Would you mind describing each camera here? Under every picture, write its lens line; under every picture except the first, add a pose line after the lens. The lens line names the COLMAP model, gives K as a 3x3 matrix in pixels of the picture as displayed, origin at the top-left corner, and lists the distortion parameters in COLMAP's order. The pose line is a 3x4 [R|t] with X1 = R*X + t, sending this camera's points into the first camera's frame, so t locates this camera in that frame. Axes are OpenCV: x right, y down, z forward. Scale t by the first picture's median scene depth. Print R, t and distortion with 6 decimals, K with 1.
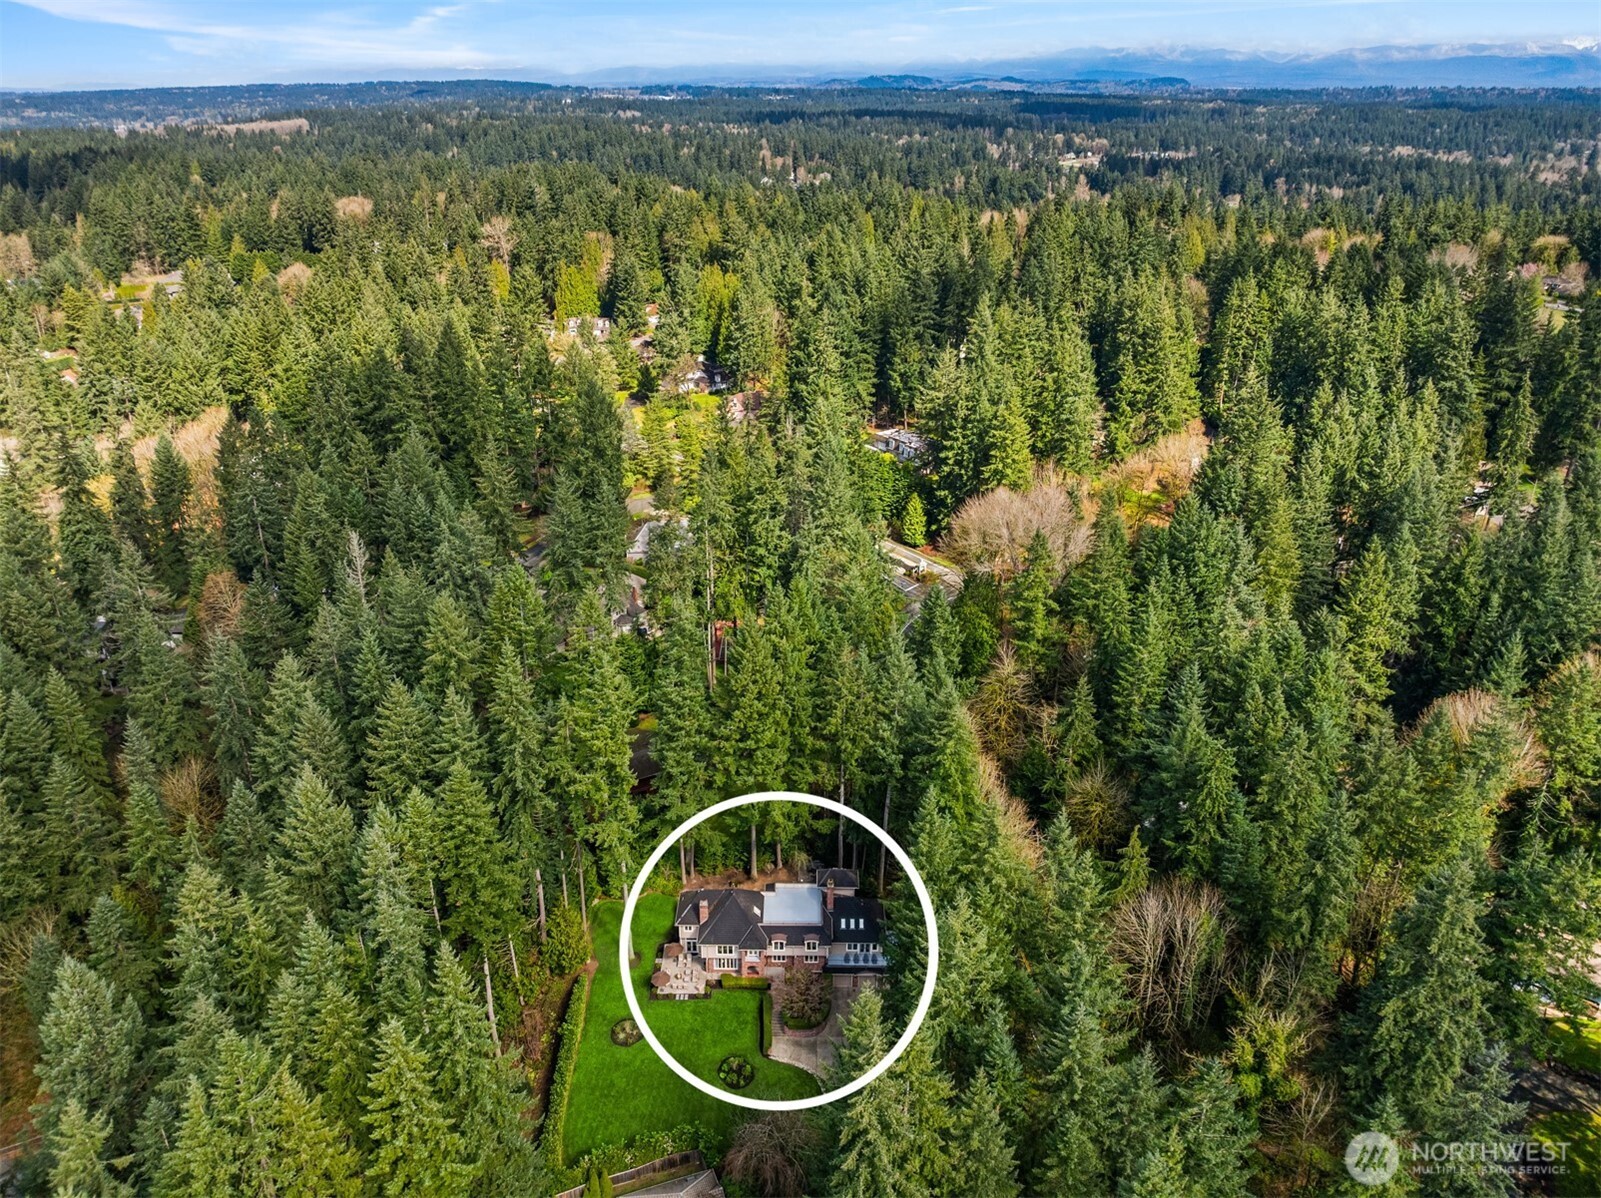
lens RADIAL K [[1116.0, 0, 800.4], [0, 1116.0, 590.4], [0, 0, 1]] dist [0.004243, 0.000627]
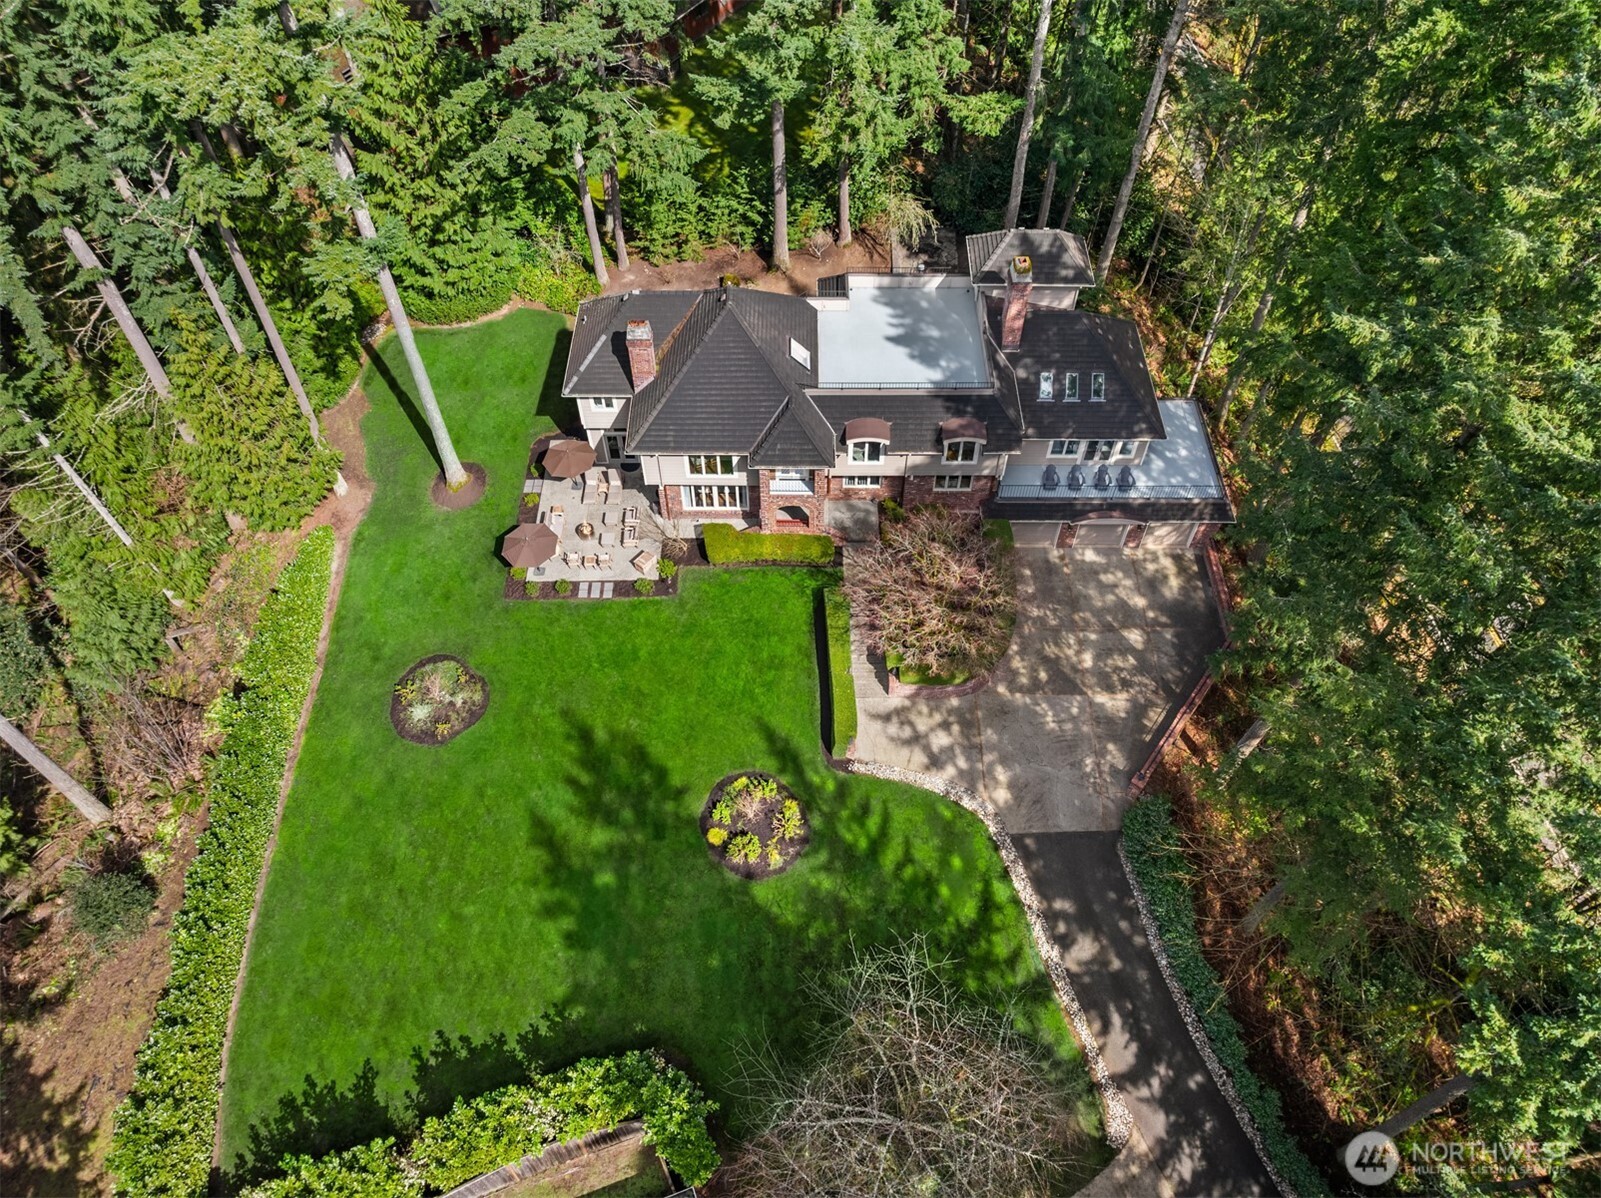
lens RADIAL K [[1116.0, 0, 801.3], [0, 1116.0, 589.1], [0, 0, 1]] dist [0.004243, 0.000627]
pose [[0.999977, -0.006784, -0.000308, -0.038958], [0.006117, 0.880029, 0.474881, 0.188643], [-0.002951, -0.474872, 0.880050, 0.665116]]
